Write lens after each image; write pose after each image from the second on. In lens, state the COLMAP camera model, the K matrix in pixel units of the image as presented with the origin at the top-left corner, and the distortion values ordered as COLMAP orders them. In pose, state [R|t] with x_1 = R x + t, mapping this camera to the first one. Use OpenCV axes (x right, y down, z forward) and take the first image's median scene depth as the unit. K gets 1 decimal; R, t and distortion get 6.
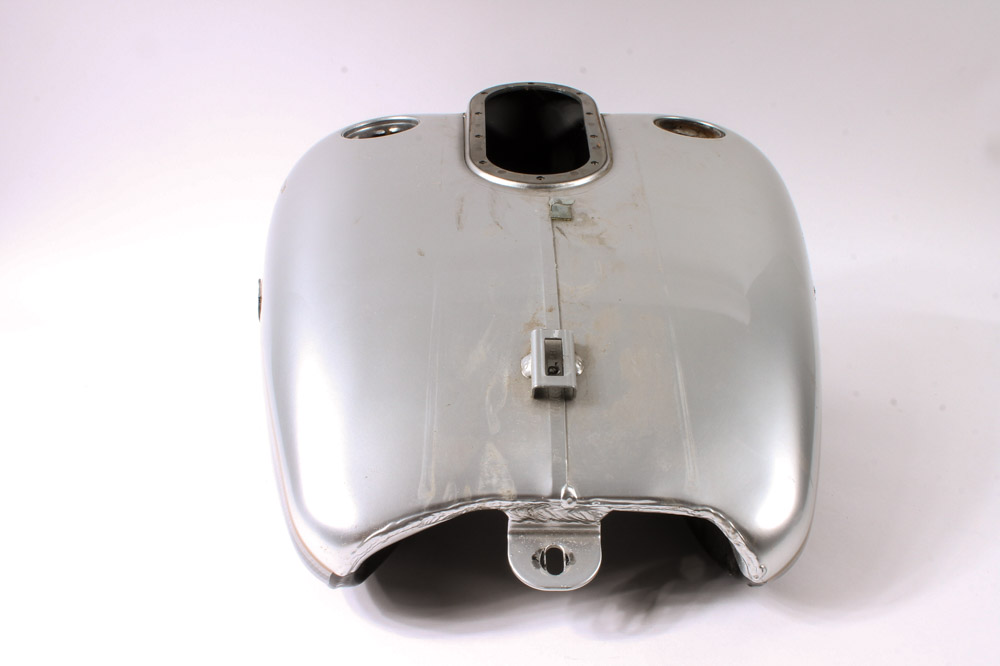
lens RADIAL K [[494.6, 0, 500.0], [0, 494.6, 333.0], [0, 0, 1]] dist [-0.002659, -0.000089]
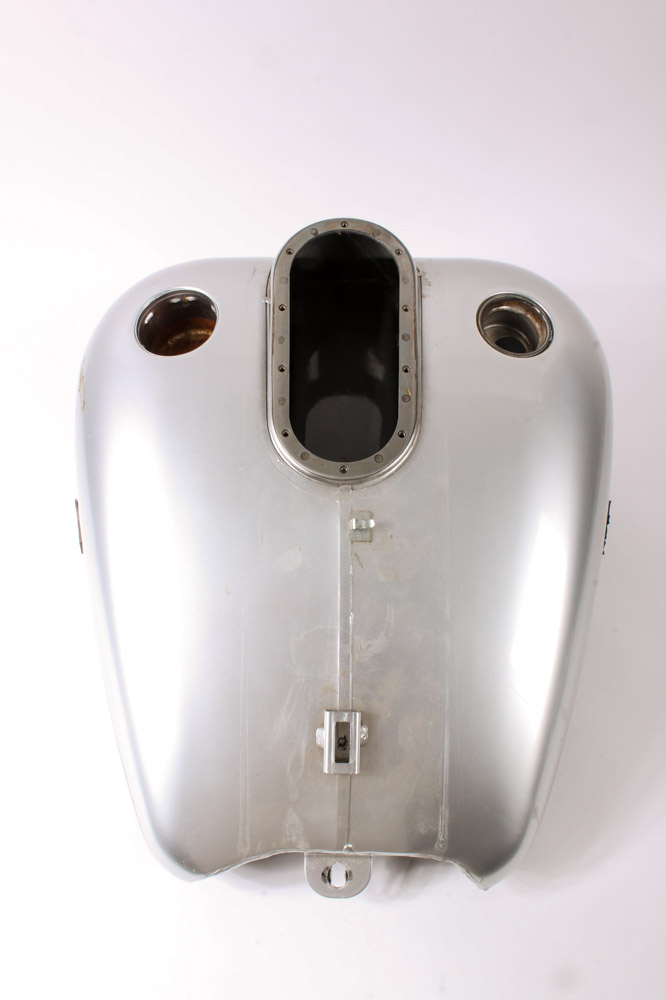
lens RADIAL K [[494.6, 0, 304.6], [0, 494.6, 501.7], [0, 0, 1]] dist [-0.002659, -0.000089]
pose [[0.999562, 0.002210, -0.029511, 0.051206], [0.008889, 0.928746, 0.370610, -0.963366], [0.028228, -0.370710, 0.928319, 0.086801]]
